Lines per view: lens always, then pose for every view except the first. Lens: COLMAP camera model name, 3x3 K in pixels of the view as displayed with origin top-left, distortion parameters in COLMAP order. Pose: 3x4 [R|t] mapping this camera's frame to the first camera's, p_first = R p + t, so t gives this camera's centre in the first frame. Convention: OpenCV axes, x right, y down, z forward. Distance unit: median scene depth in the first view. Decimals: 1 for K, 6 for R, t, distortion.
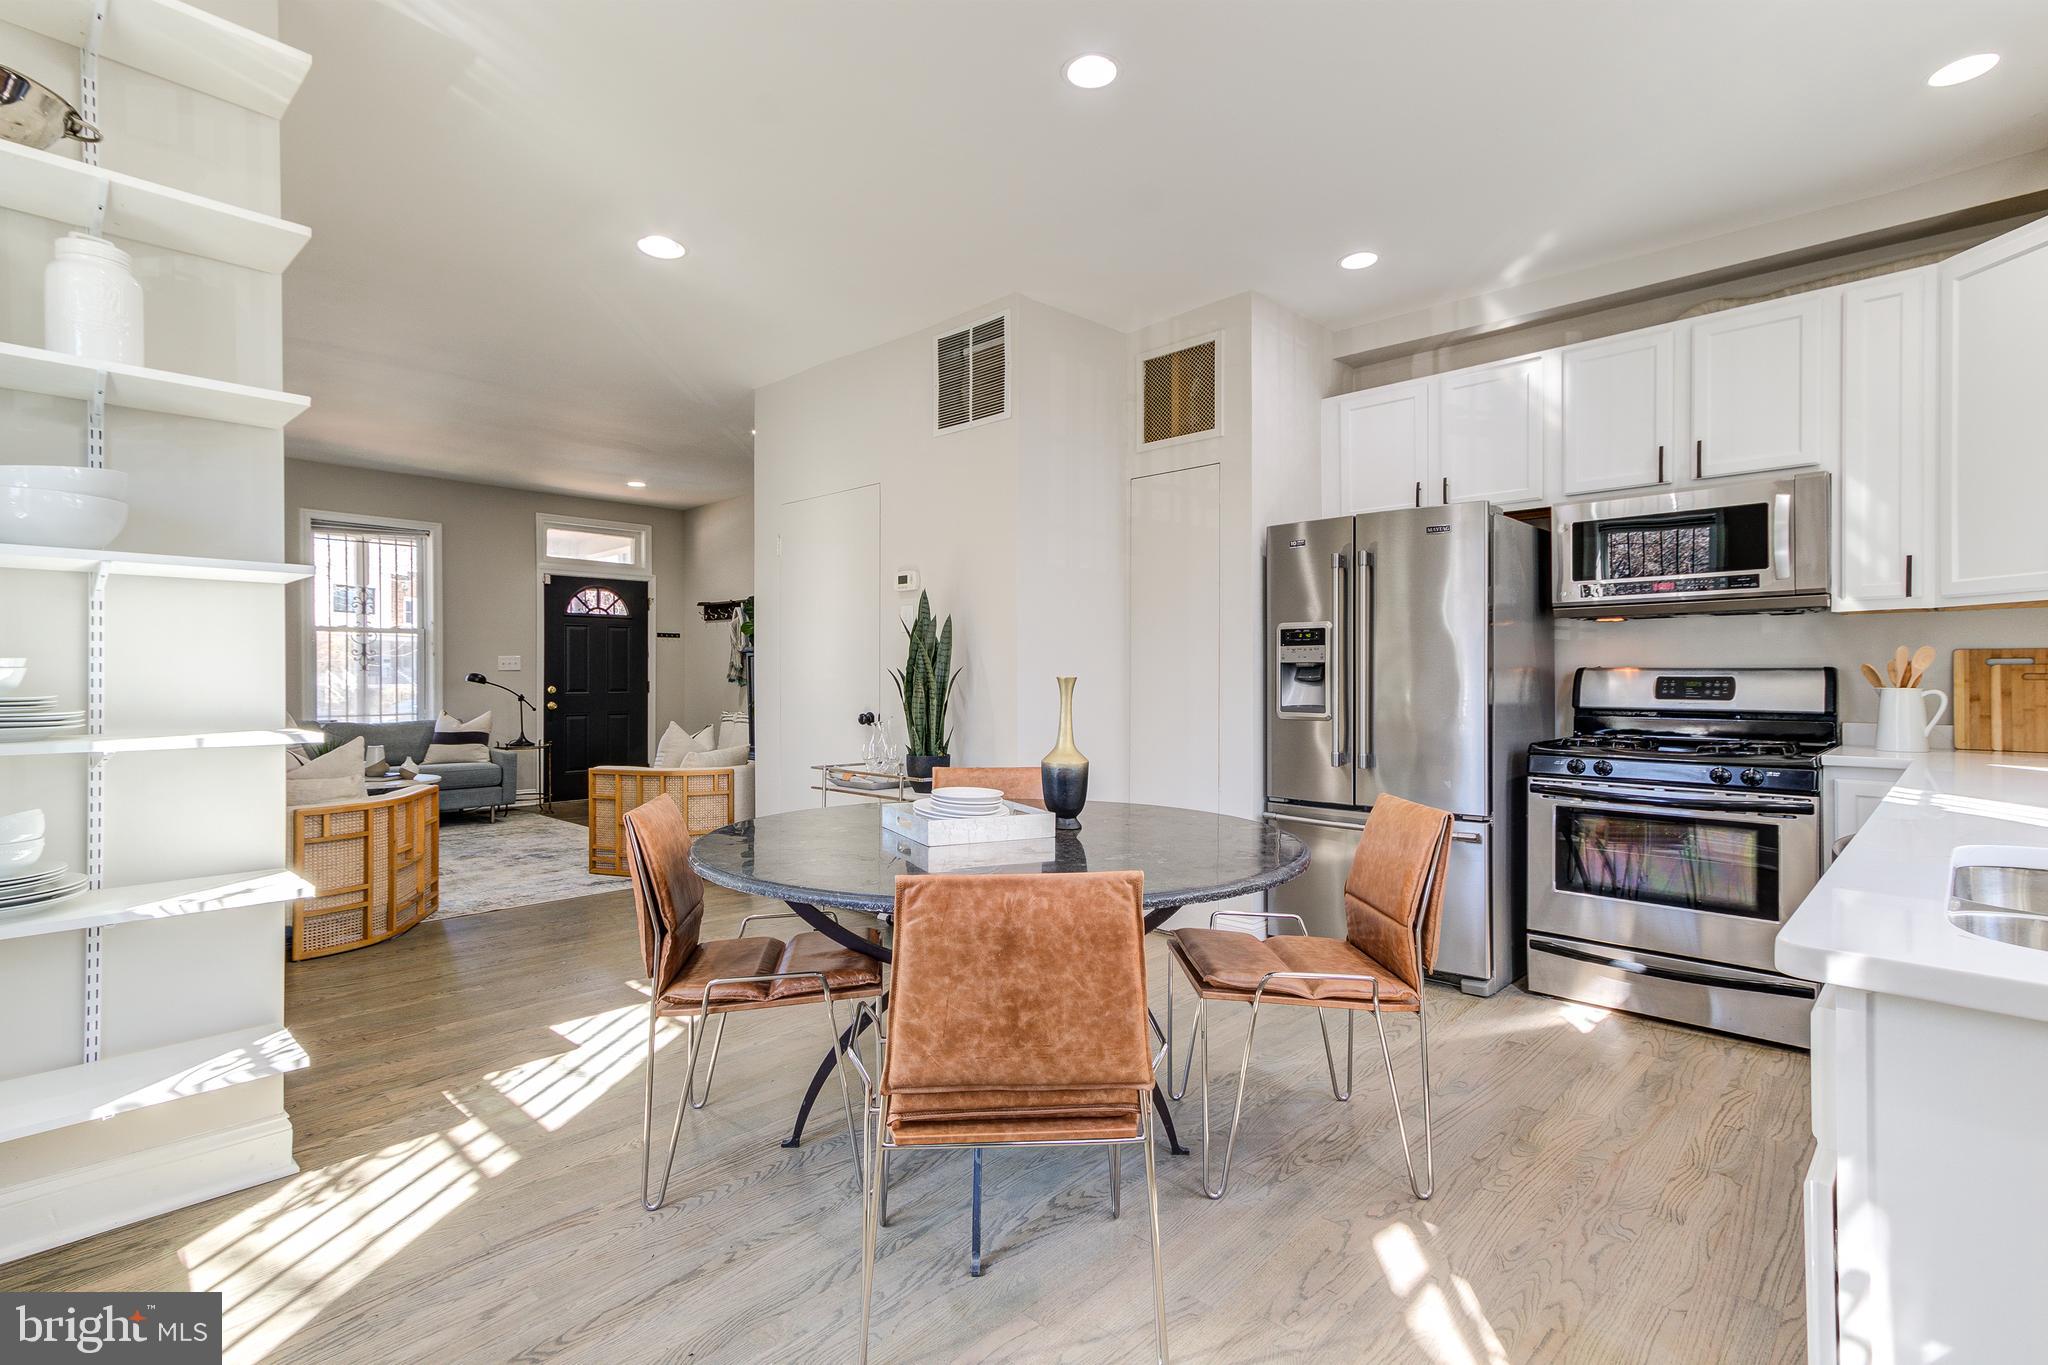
lens RADIAL K [[953.2, 0, 1023.4], [0, 953.2, 676.5], [0, 0, 1]] dist [0.026002, -0.000561]
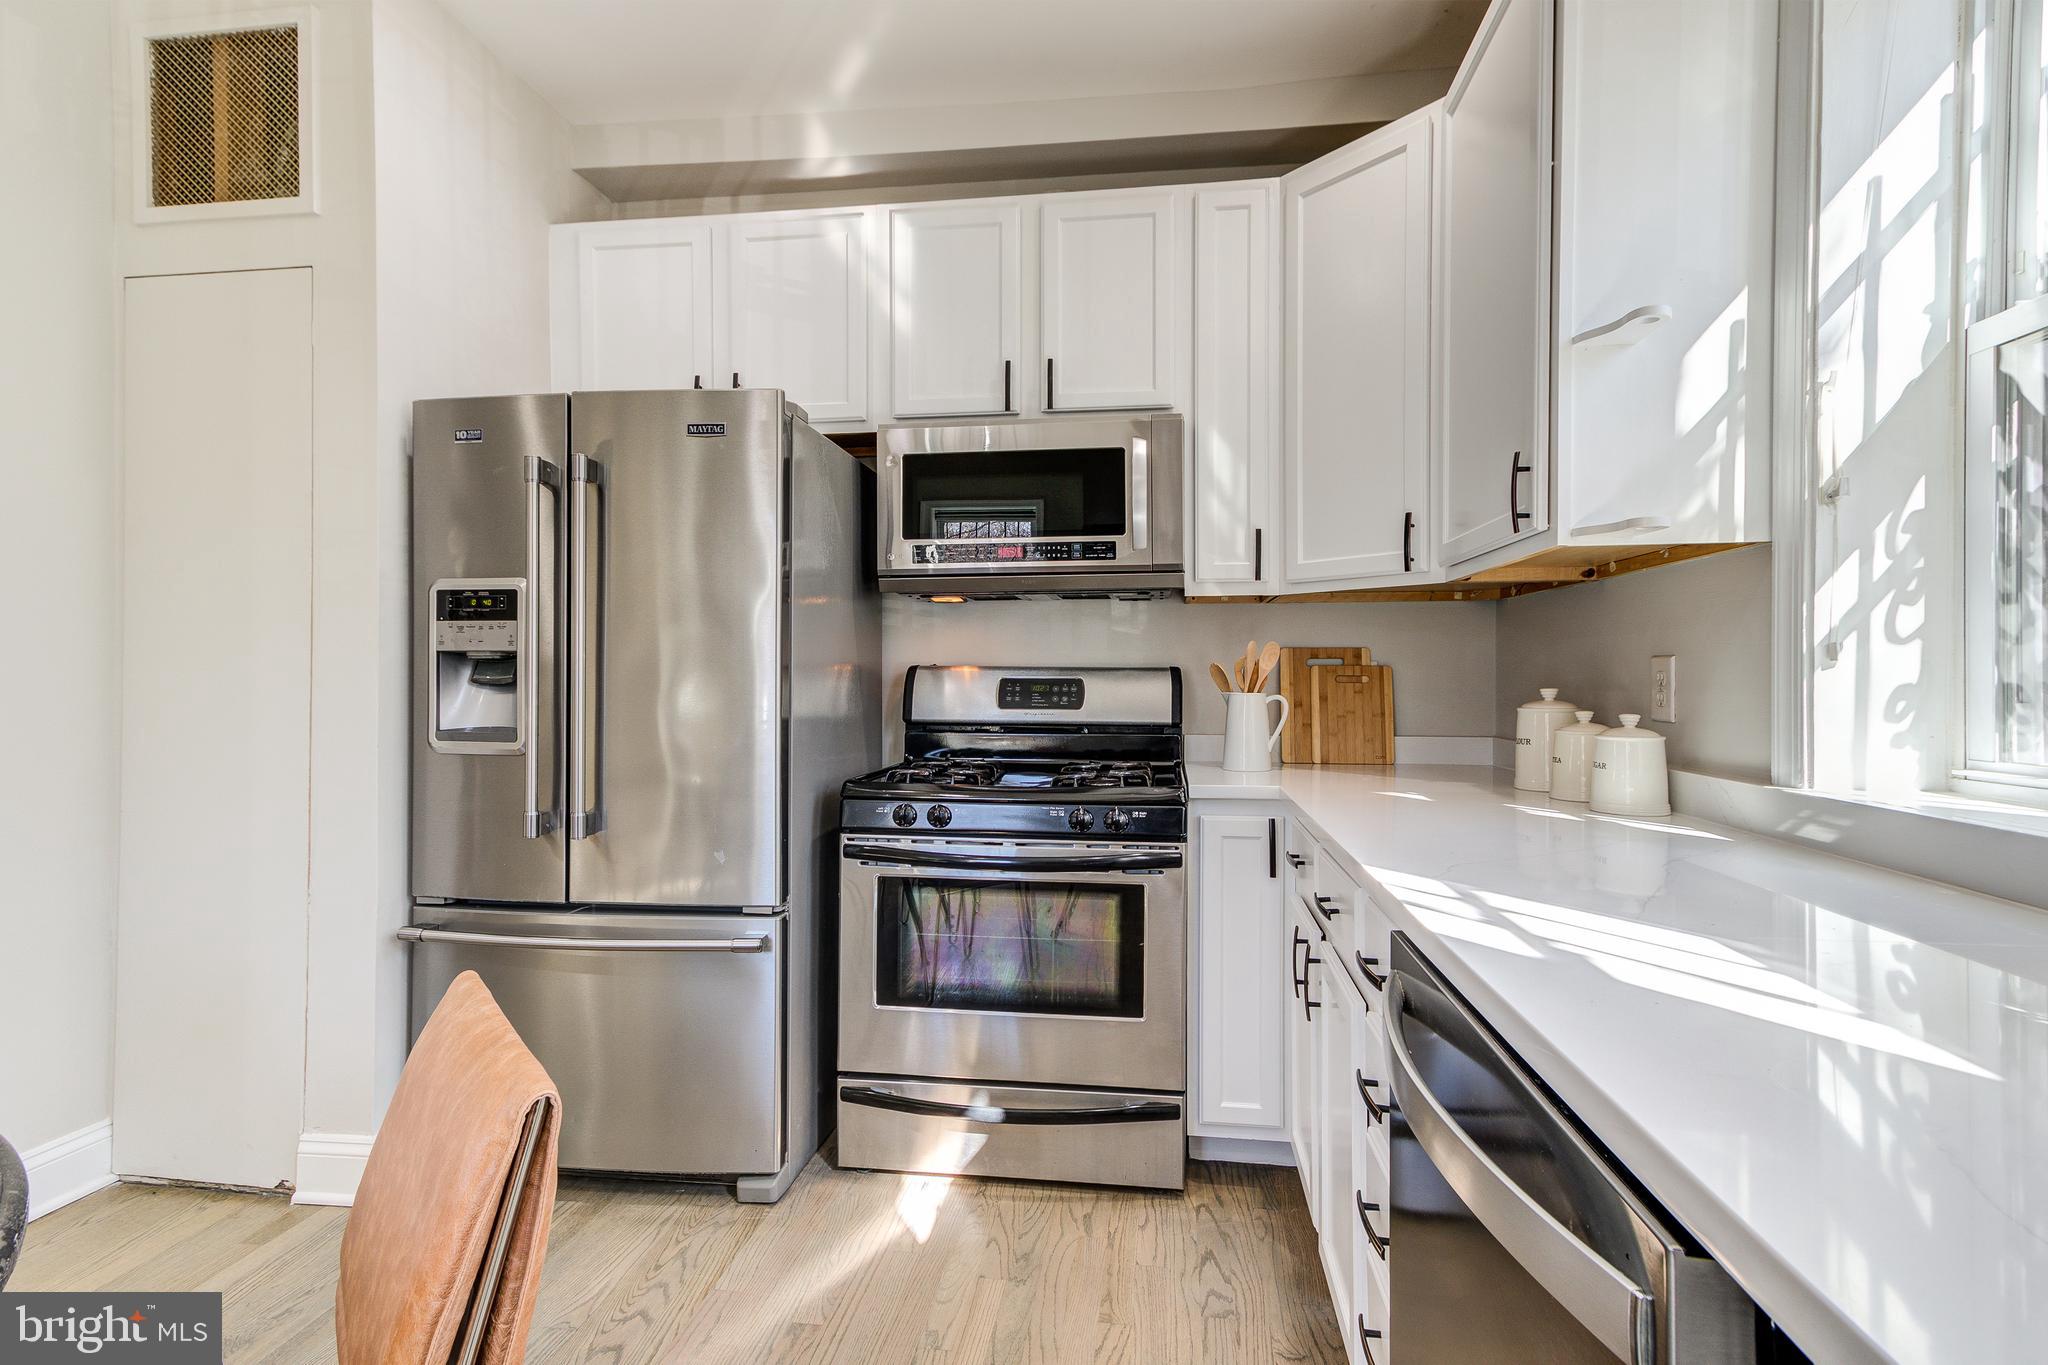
lens RADIAL K [[953.2, 0, 1023.4], [0, 953.2, 676.5], [0, 0, 1]] dist [0.026002, -0.000561]
pose [[0.807805, 0.002709, 0.589443, 0.245458], [-0.003792, 0.999993, 0.000601, -0.001725], [-0.589437, -0.002721, 0.807810, 0.409037]]
